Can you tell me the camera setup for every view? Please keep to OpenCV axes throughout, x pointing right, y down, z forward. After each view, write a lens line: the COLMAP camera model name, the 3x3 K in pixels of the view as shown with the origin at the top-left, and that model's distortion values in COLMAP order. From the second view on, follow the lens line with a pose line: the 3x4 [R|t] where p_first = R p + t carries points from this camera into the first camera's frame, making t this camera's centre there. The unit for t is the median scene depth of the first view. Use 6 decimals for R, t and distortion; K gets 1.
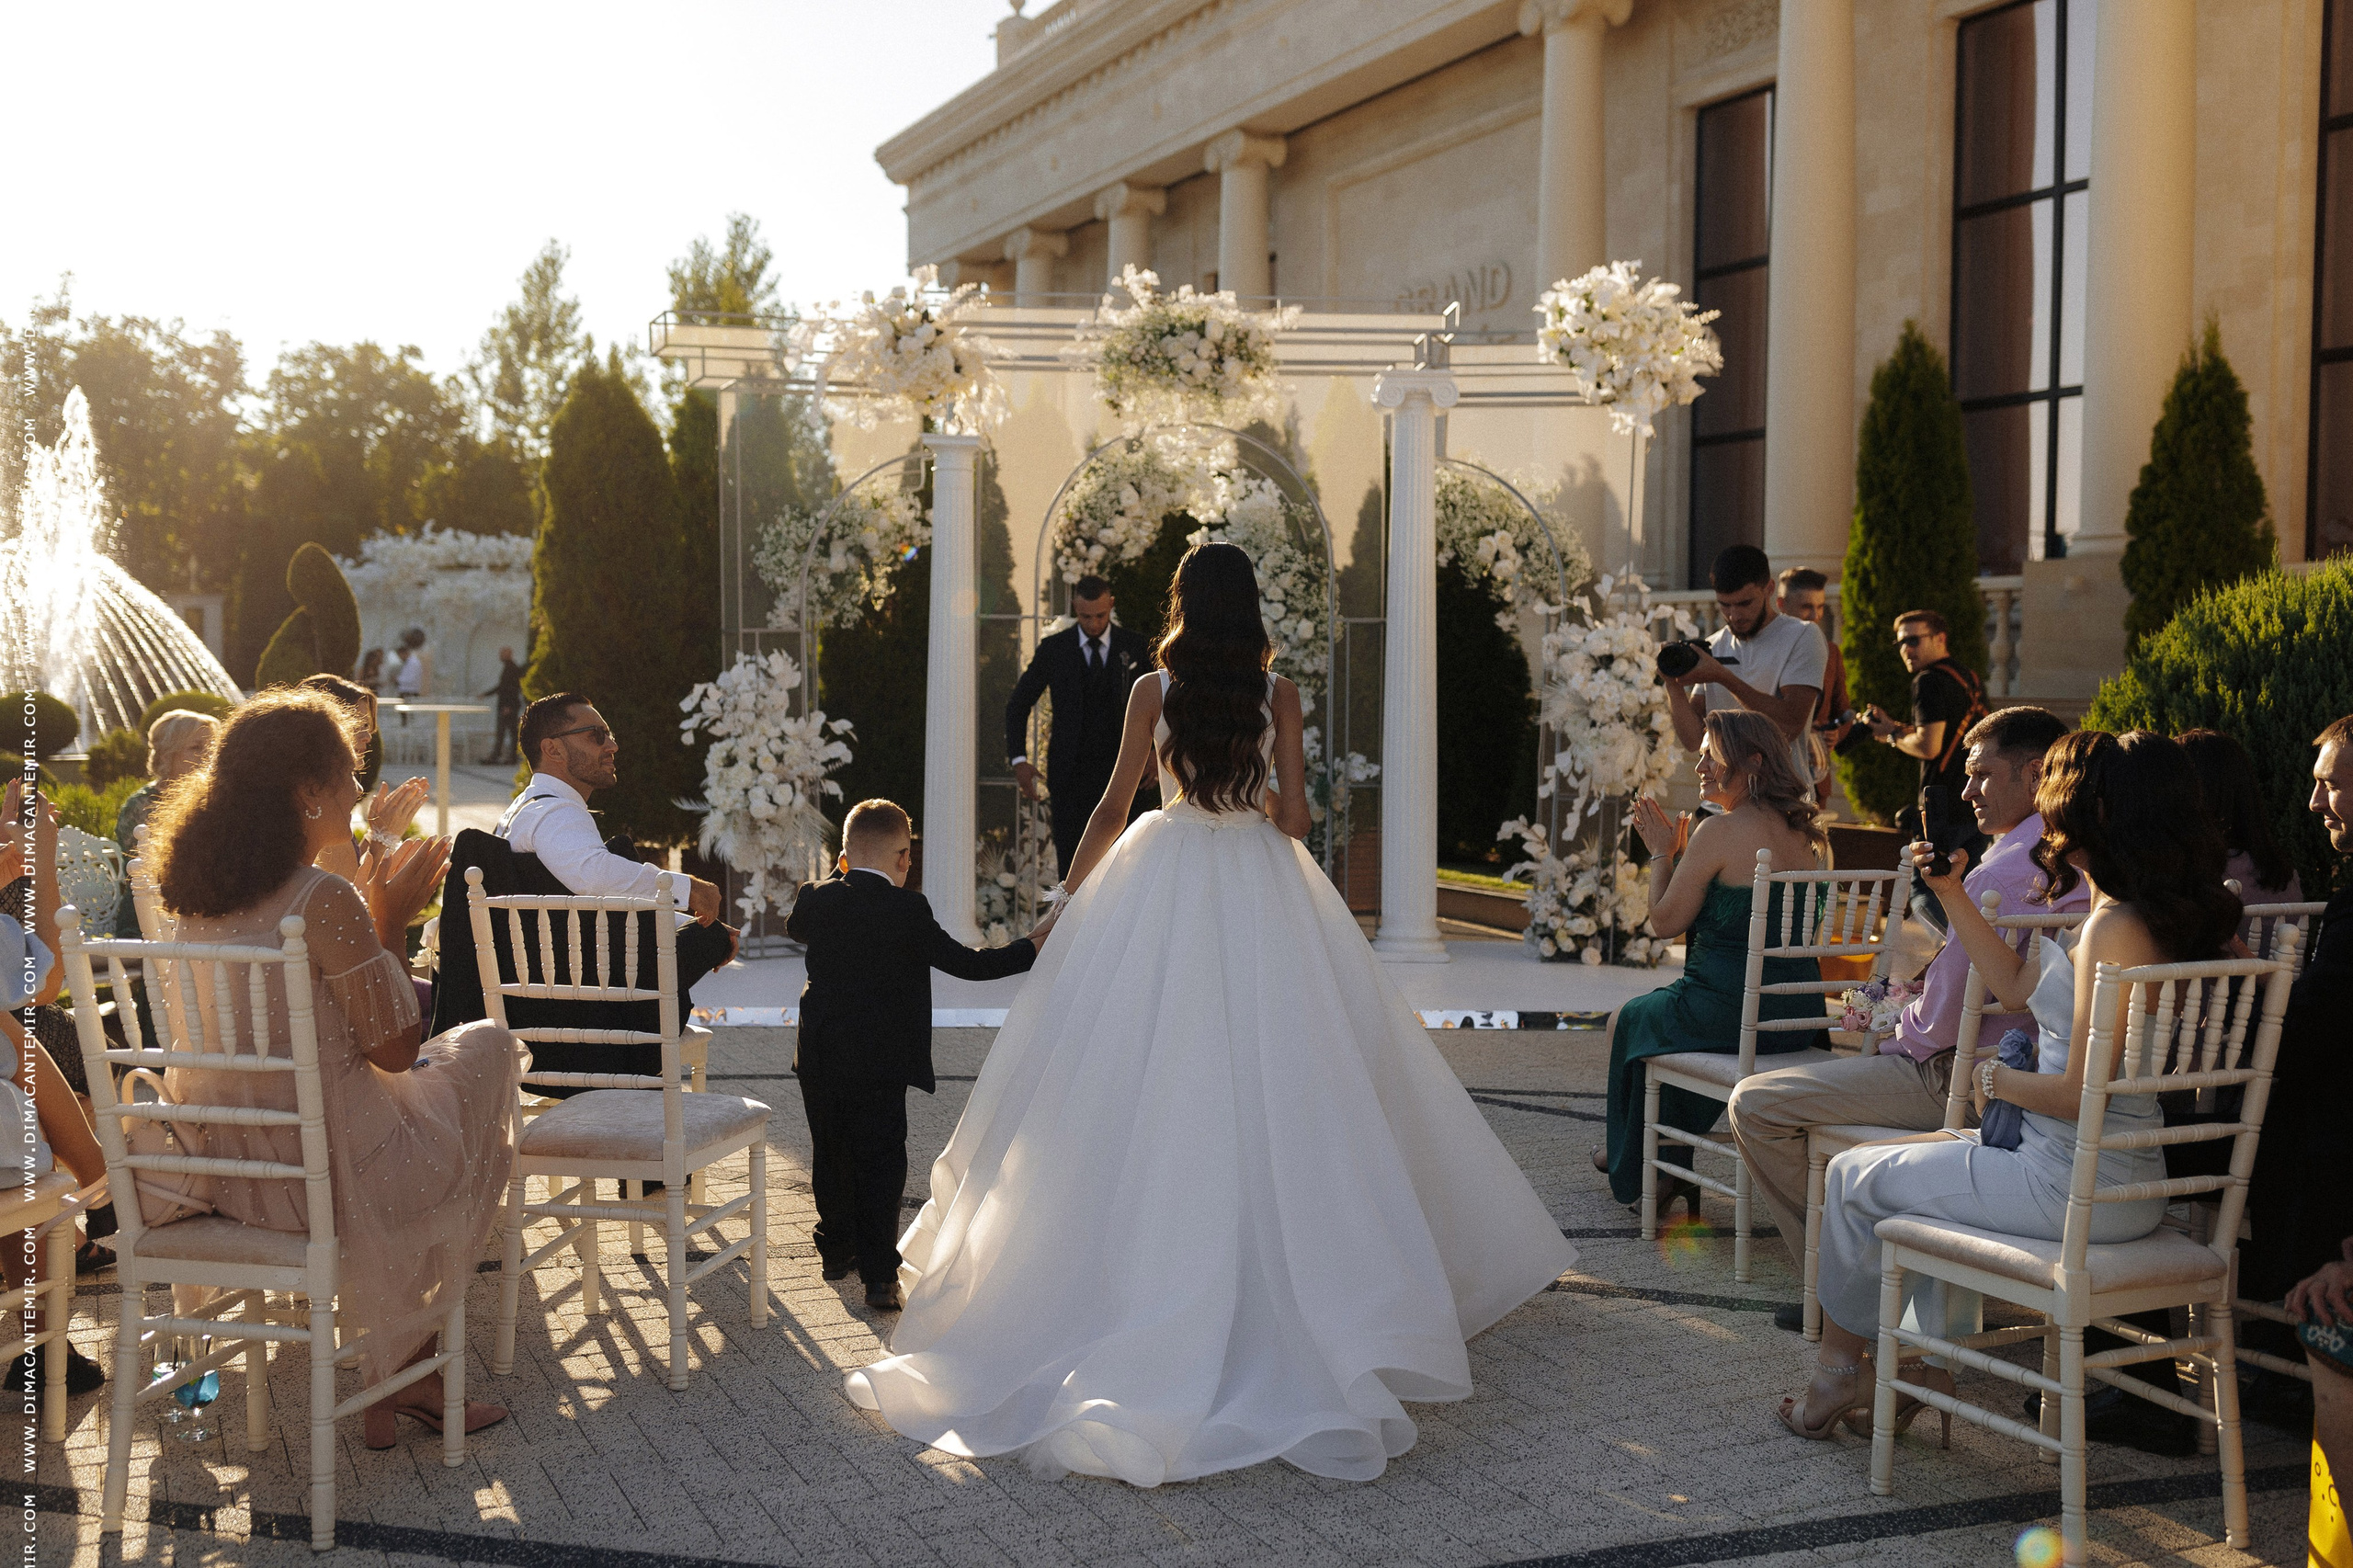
lens RADIAL K [[2417.3, 0, 1162.9], [0, 2417.3, 799.4], [0, 0, 1]] dist [0.016839, -0.001235]
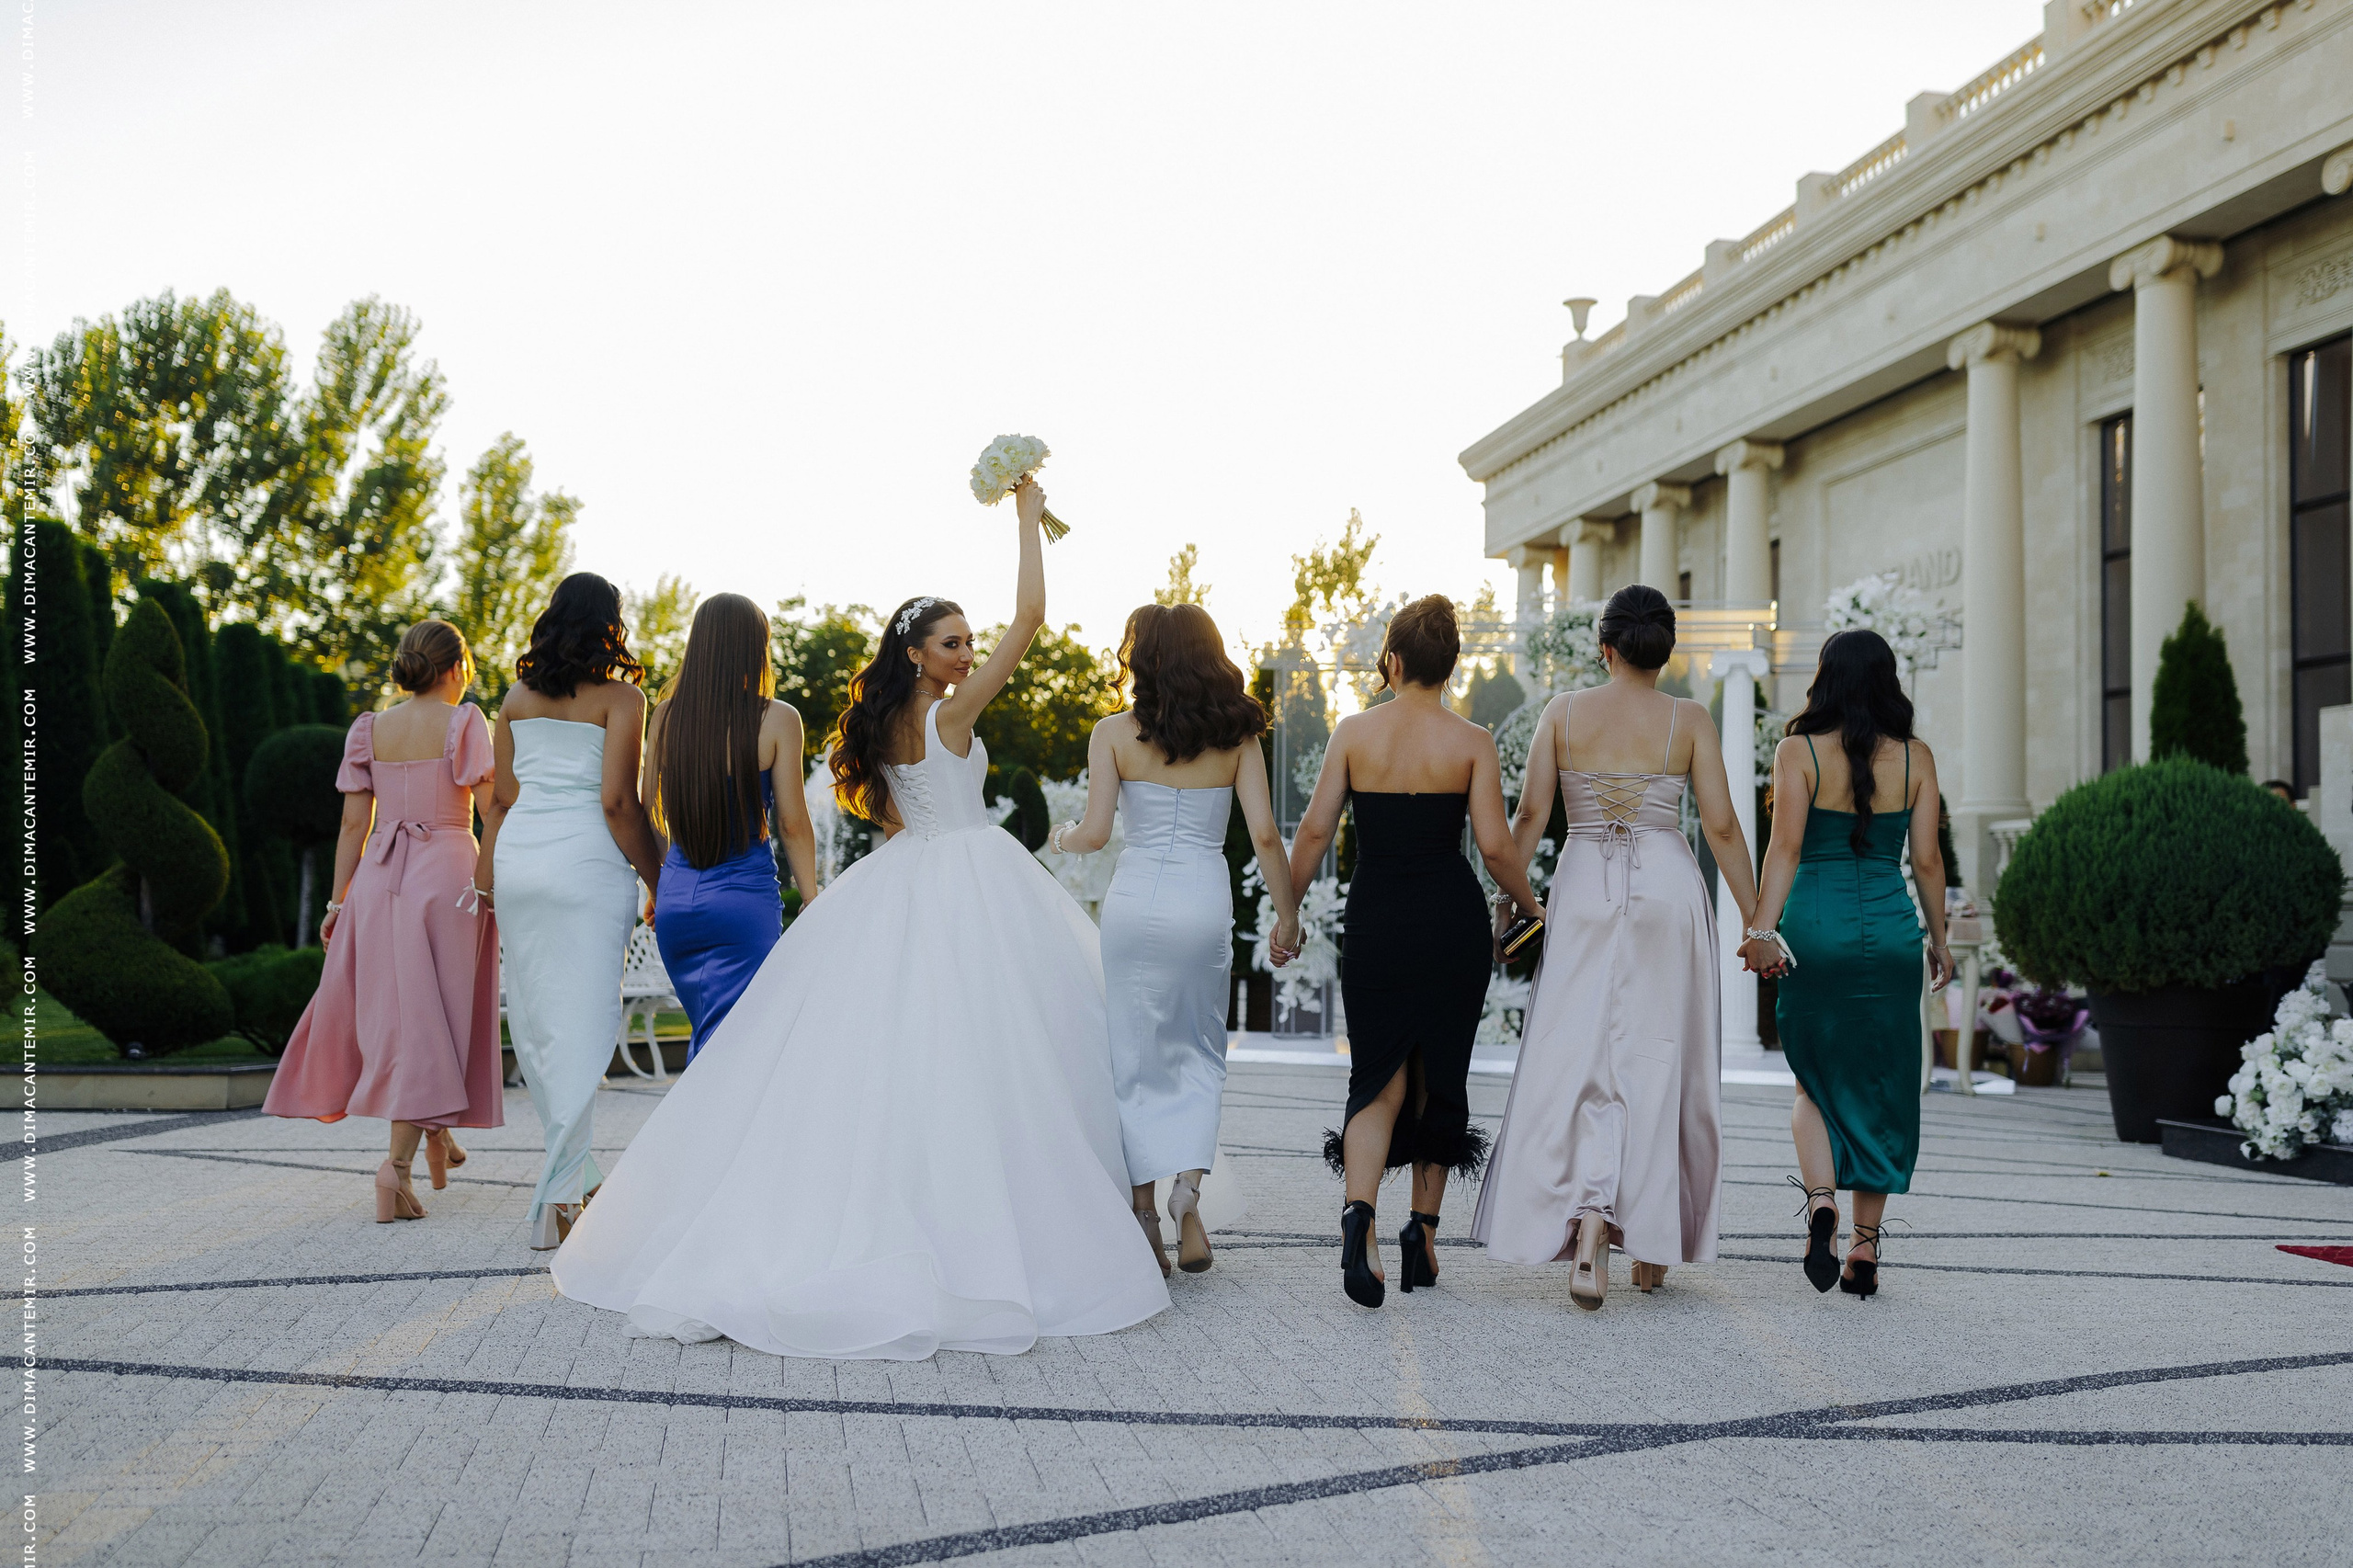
lens RADIAL K [[2417.3, 0, 1162.9], [0, 2417.3, 799.4], [0, 0, 1]] dist [0.016839, -0.001235]
pose [[0.966884, 0.001212, -0.255214, 0.137990], [-0.027999, 0.994457, -0.101350, 0.069855], [0.253676, 0.105139, 0.961558, -0.480151]]
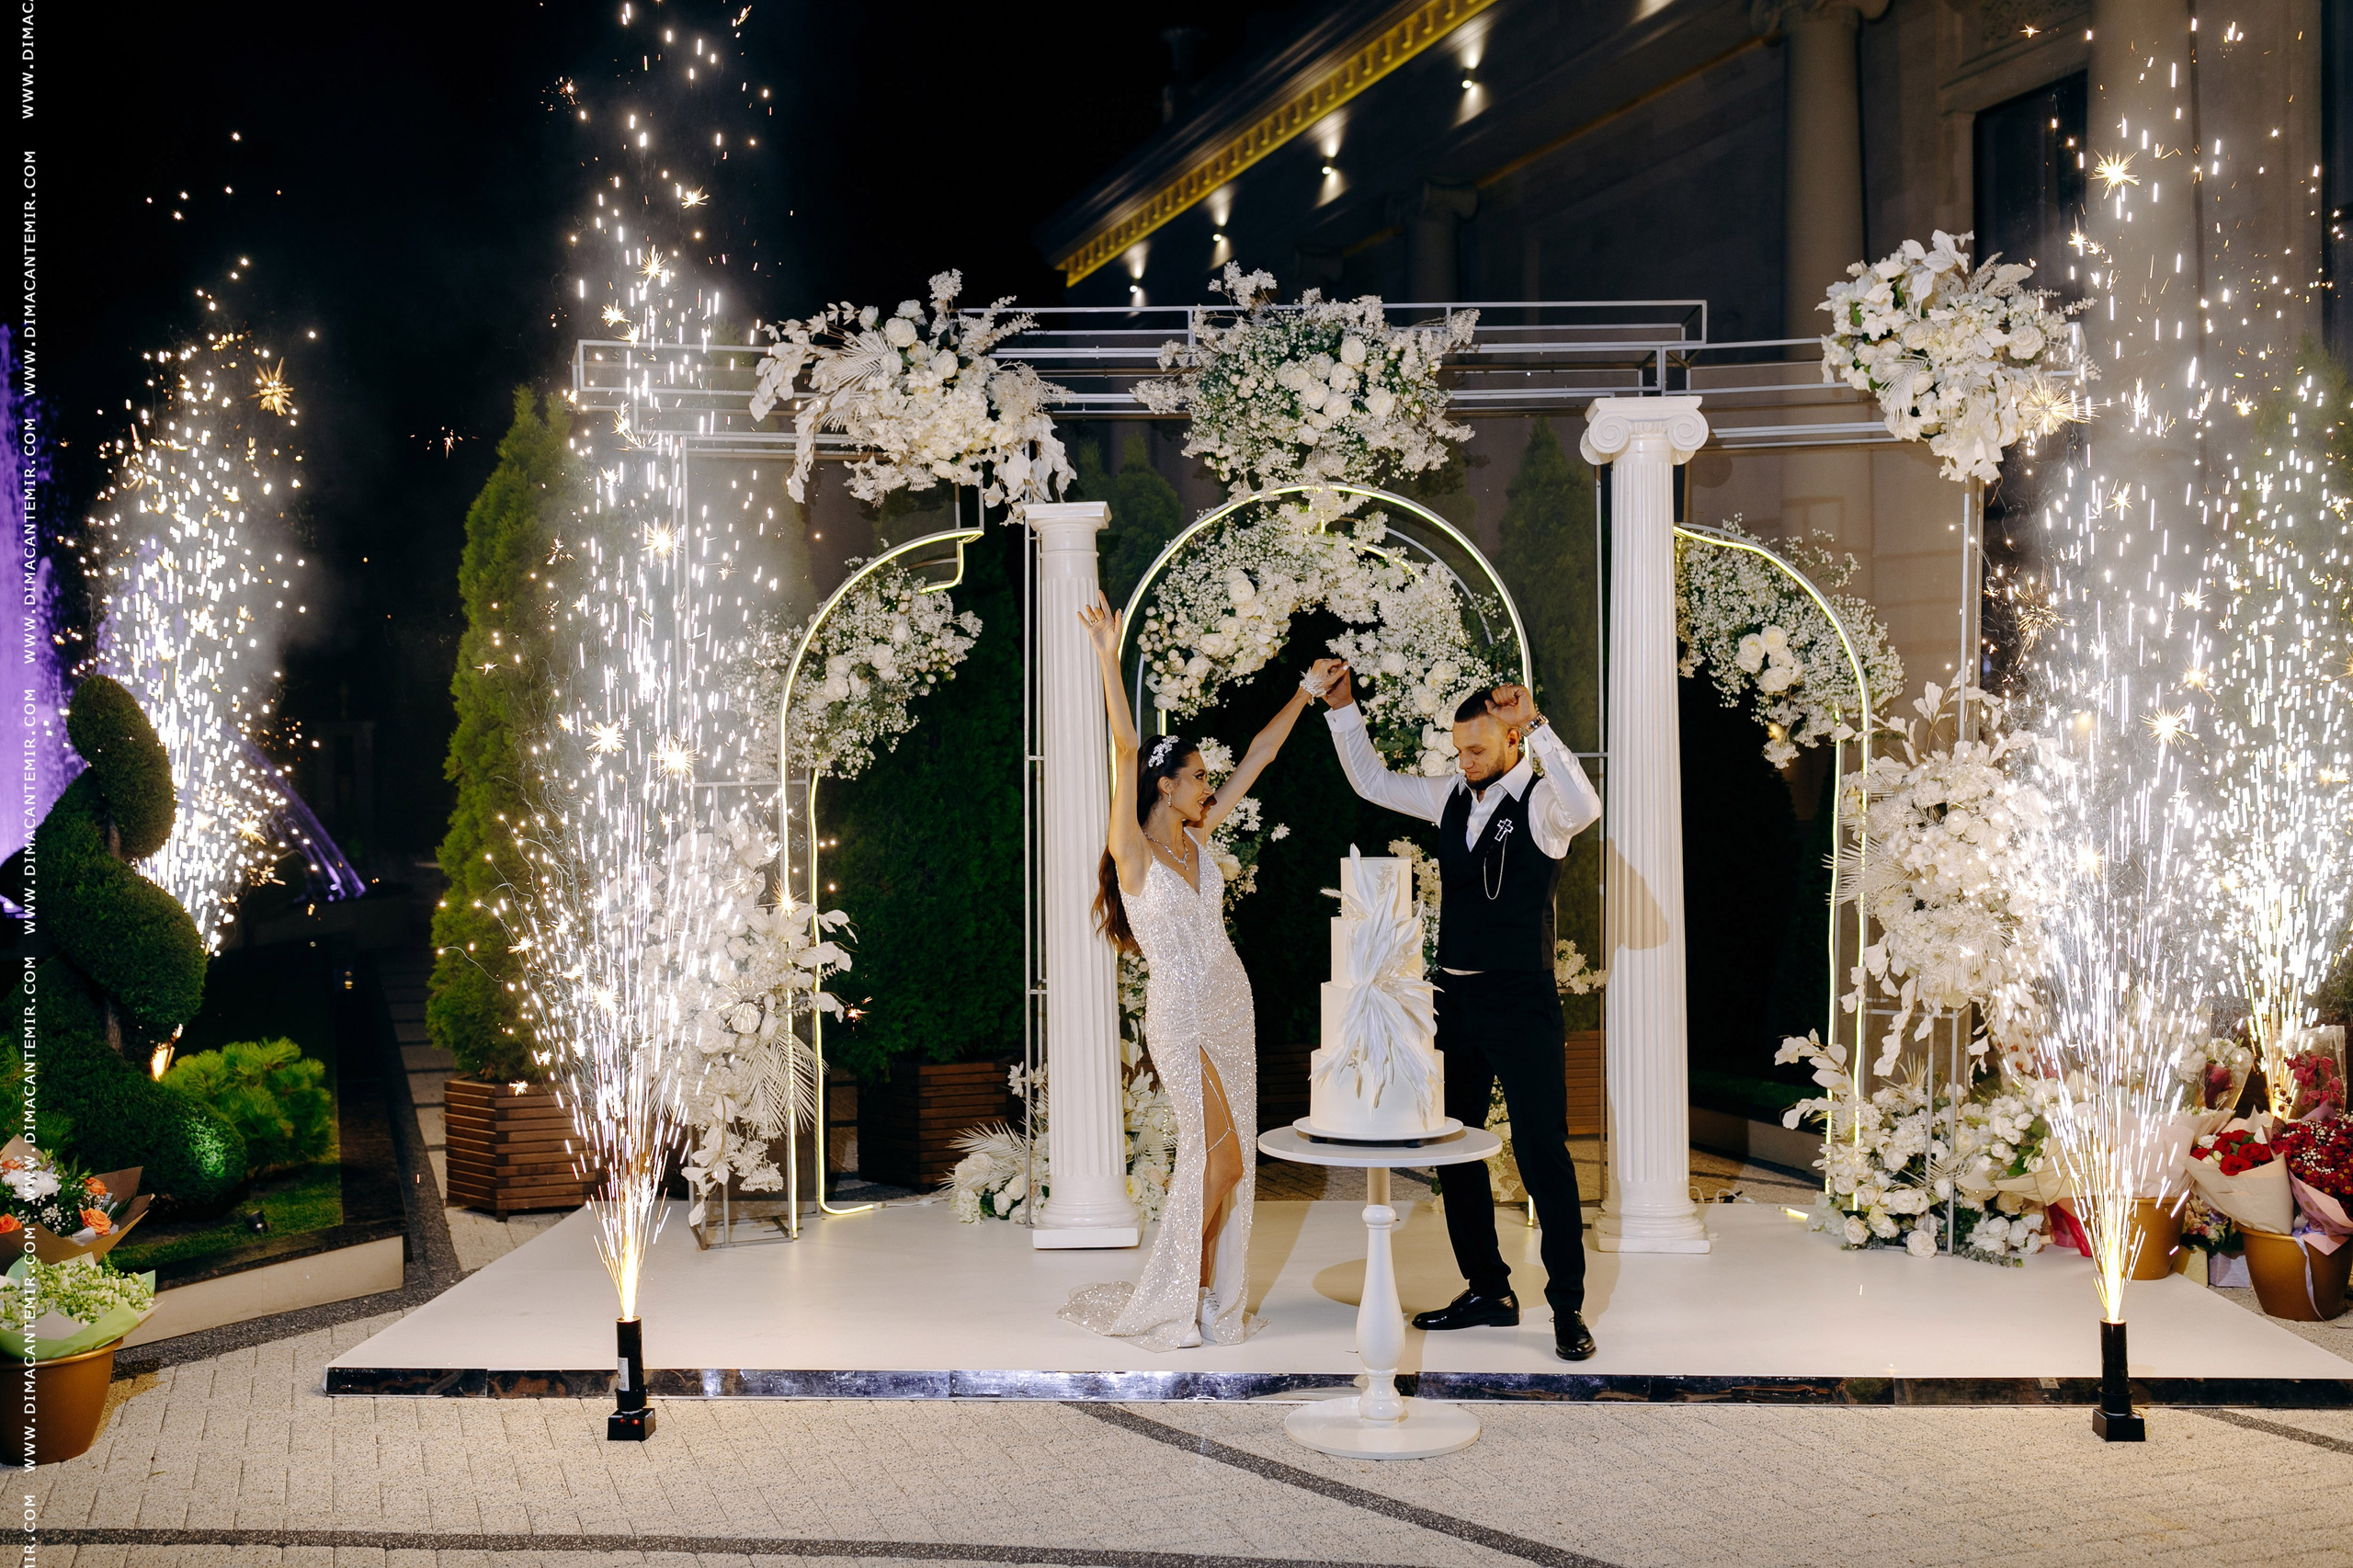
lens RADIAL K [[2417.3, 0, 1162.9], [0, 2417.3, 799.4], [0, 0, 1]] dist [0.016839, -0.001235]
pose [[0.996432, -0.012786, -0.083420, 0.022008], [0.008877, 0.998852, -0.047064, -0.029385], [0.083926, 0.046155, 0.995402, 0.289798]]
